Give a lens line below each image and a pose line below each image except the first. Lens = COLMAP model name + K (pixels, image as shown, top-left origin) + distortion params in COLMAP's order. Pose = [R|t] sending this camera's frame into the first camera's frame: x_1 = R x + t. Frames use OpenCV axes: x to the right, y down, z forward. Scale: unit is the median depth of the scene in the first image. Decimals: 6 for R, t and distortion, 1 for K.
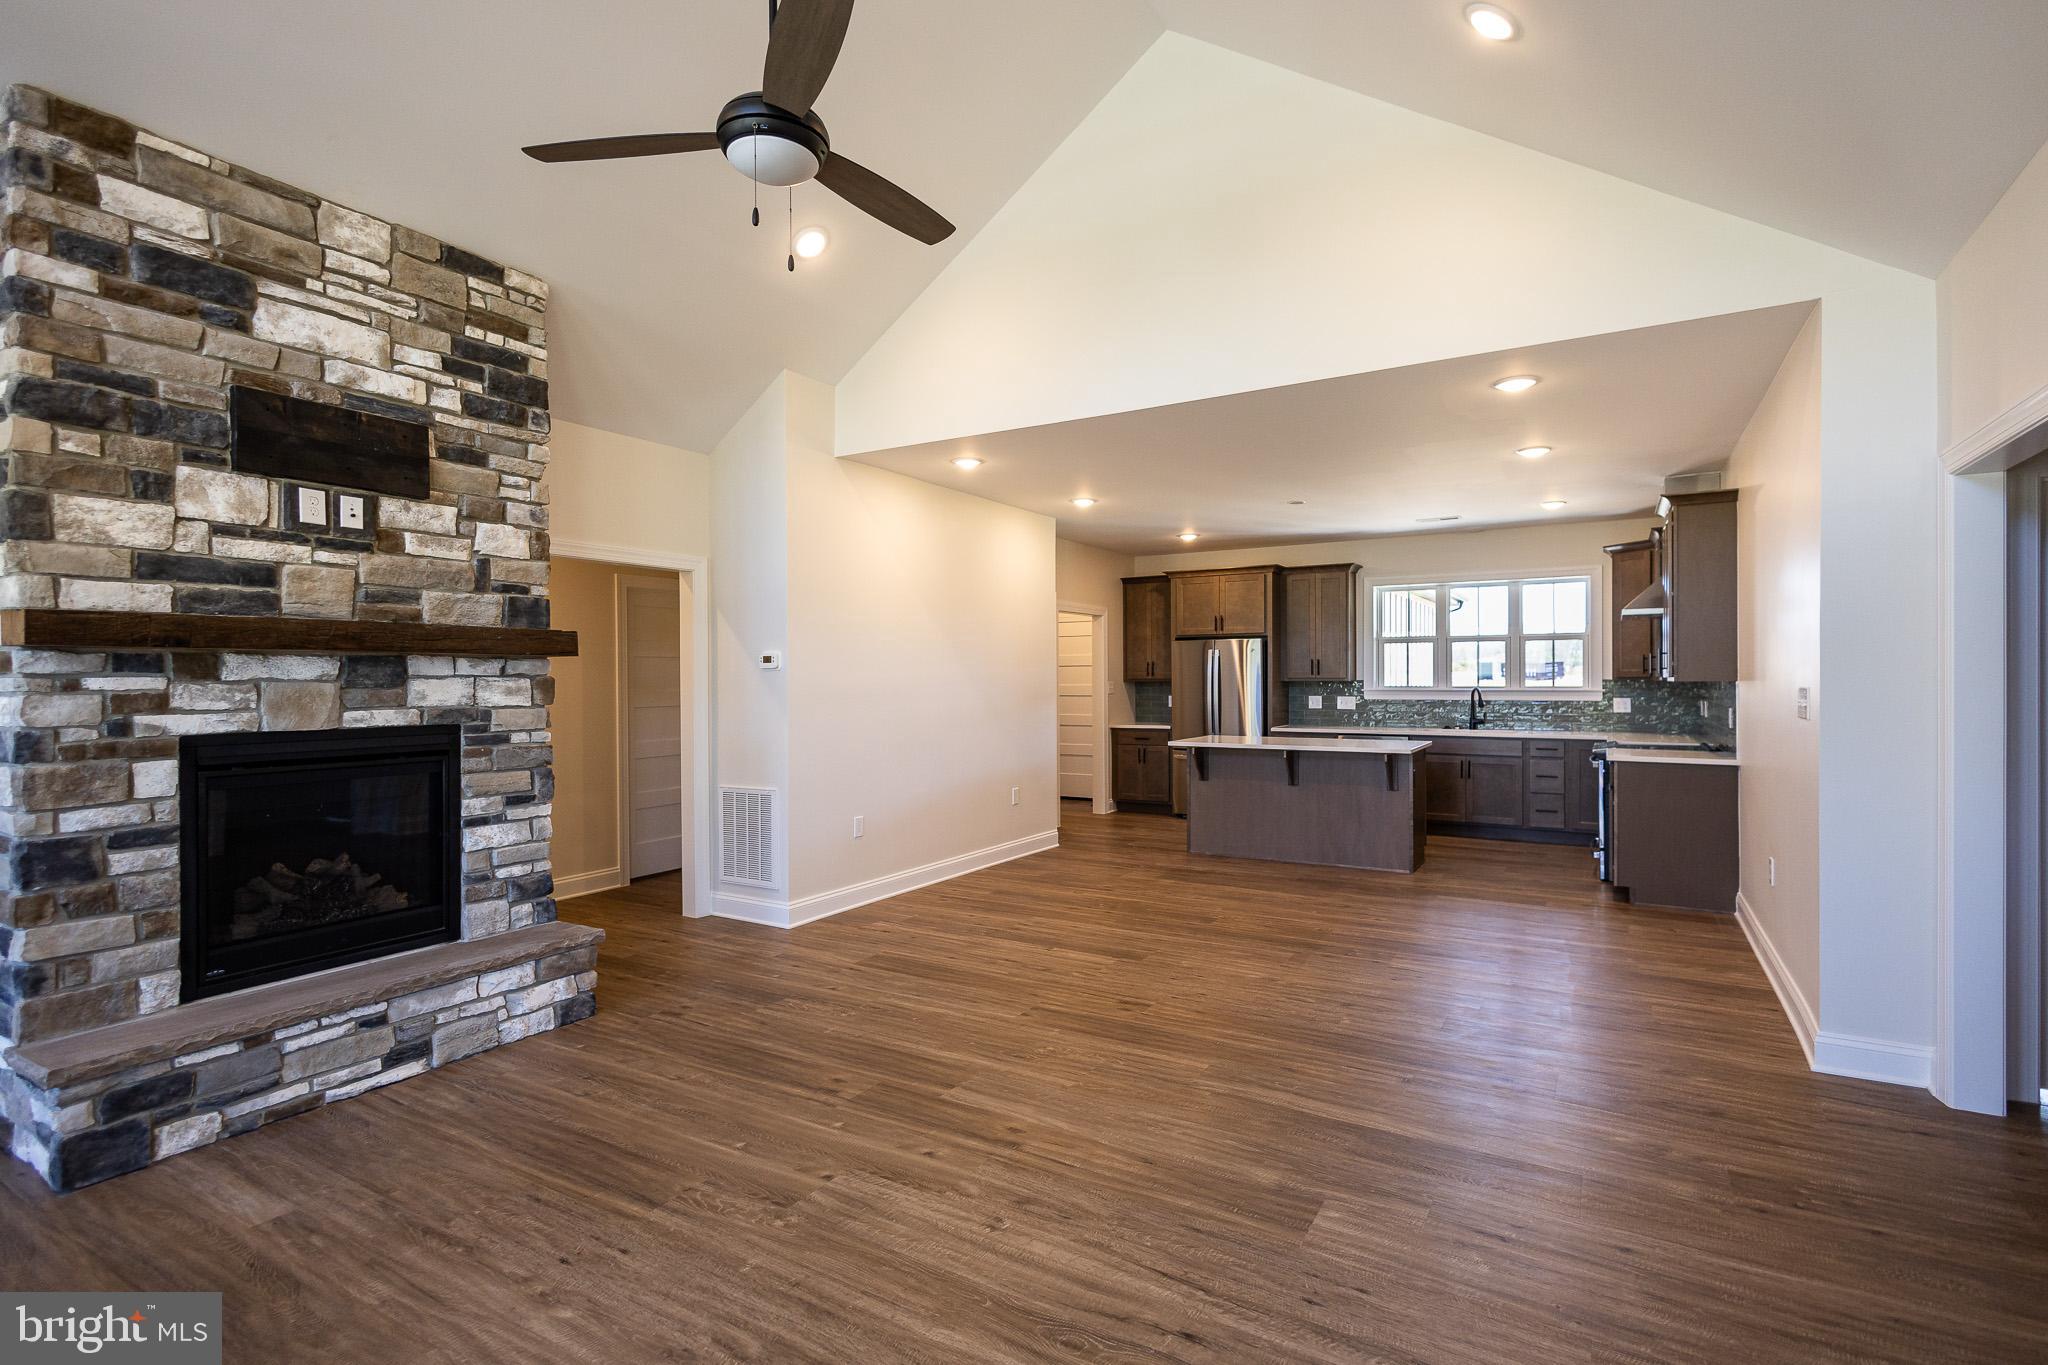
lens RADIAL K [[937.9, 0, 1027.8], [0, 937.9, 688.0], [0, 0, 1]] dist [0.012211, -0.004606]
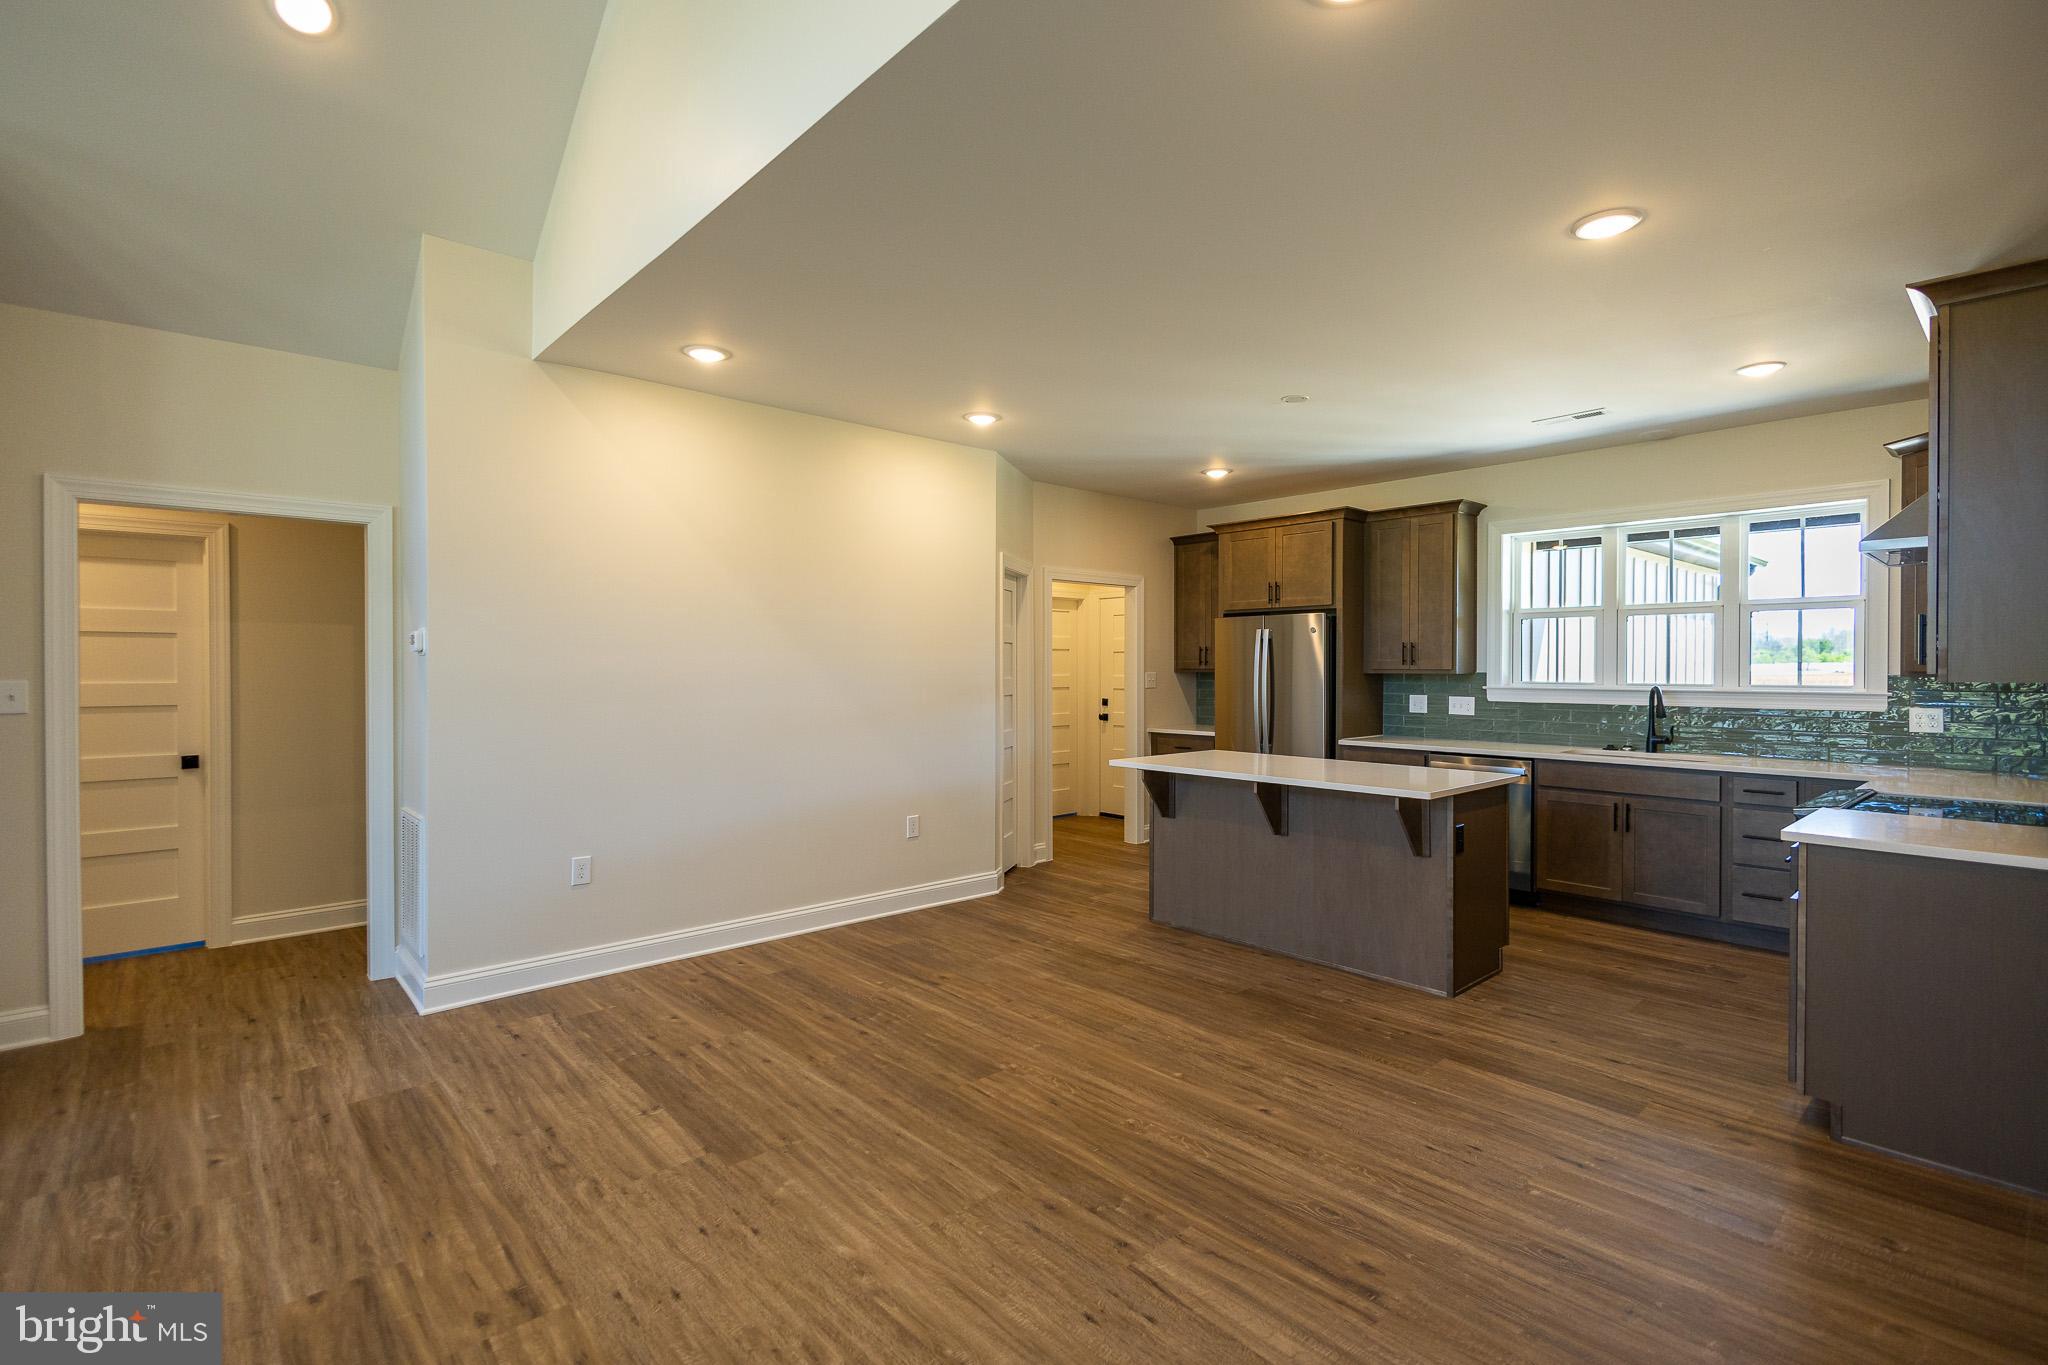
lens RADIAL K [[937.9, 0, 1049.3], [0, 937.9, 675.1], [0, 0, 1]] dist [0.012211, -0.004606]
pose [[0.962206, 0.008888, -0.272179, 0.497721], [-0.008471, 0.999960, 0.002706, -0.012215], [0.272192, -0.000298, 0.962243, 0.542651]]
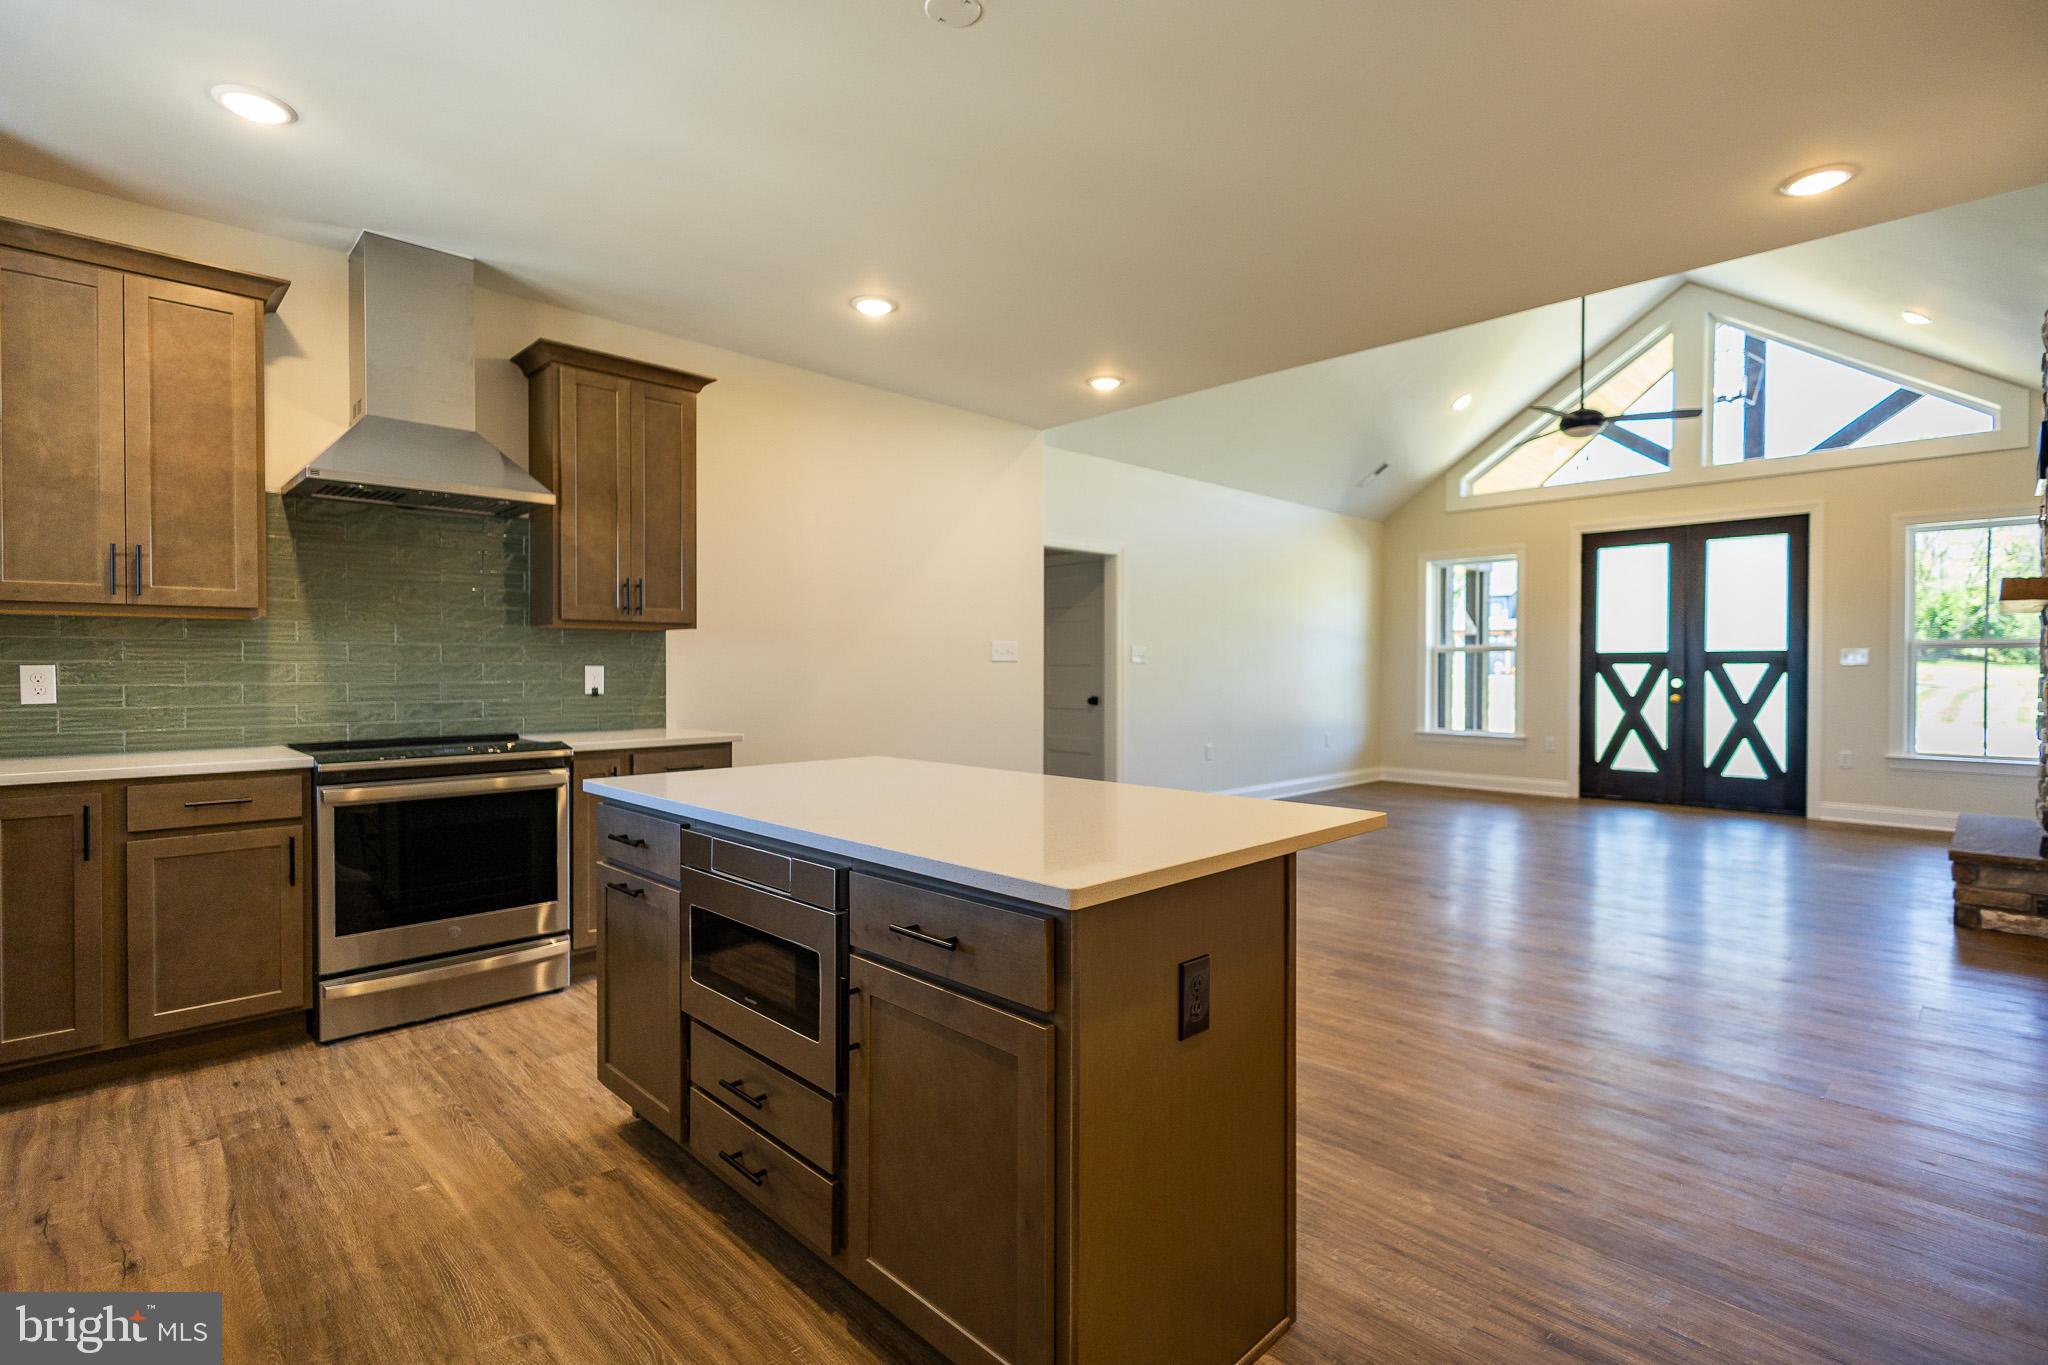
lens RADIAL K [[937.9, 0, 1056.3], [0, 937.9, 684.0], [0, 0, 1]] dist [0.012211, -0.004606]
pose [[-0.976358, -0.001283, 0.216156, 0.311275], [0.005525, 0.999508, 0.030888, 0.019039], [-0.216089, 0.031352, -0.975870, 2.142241]]
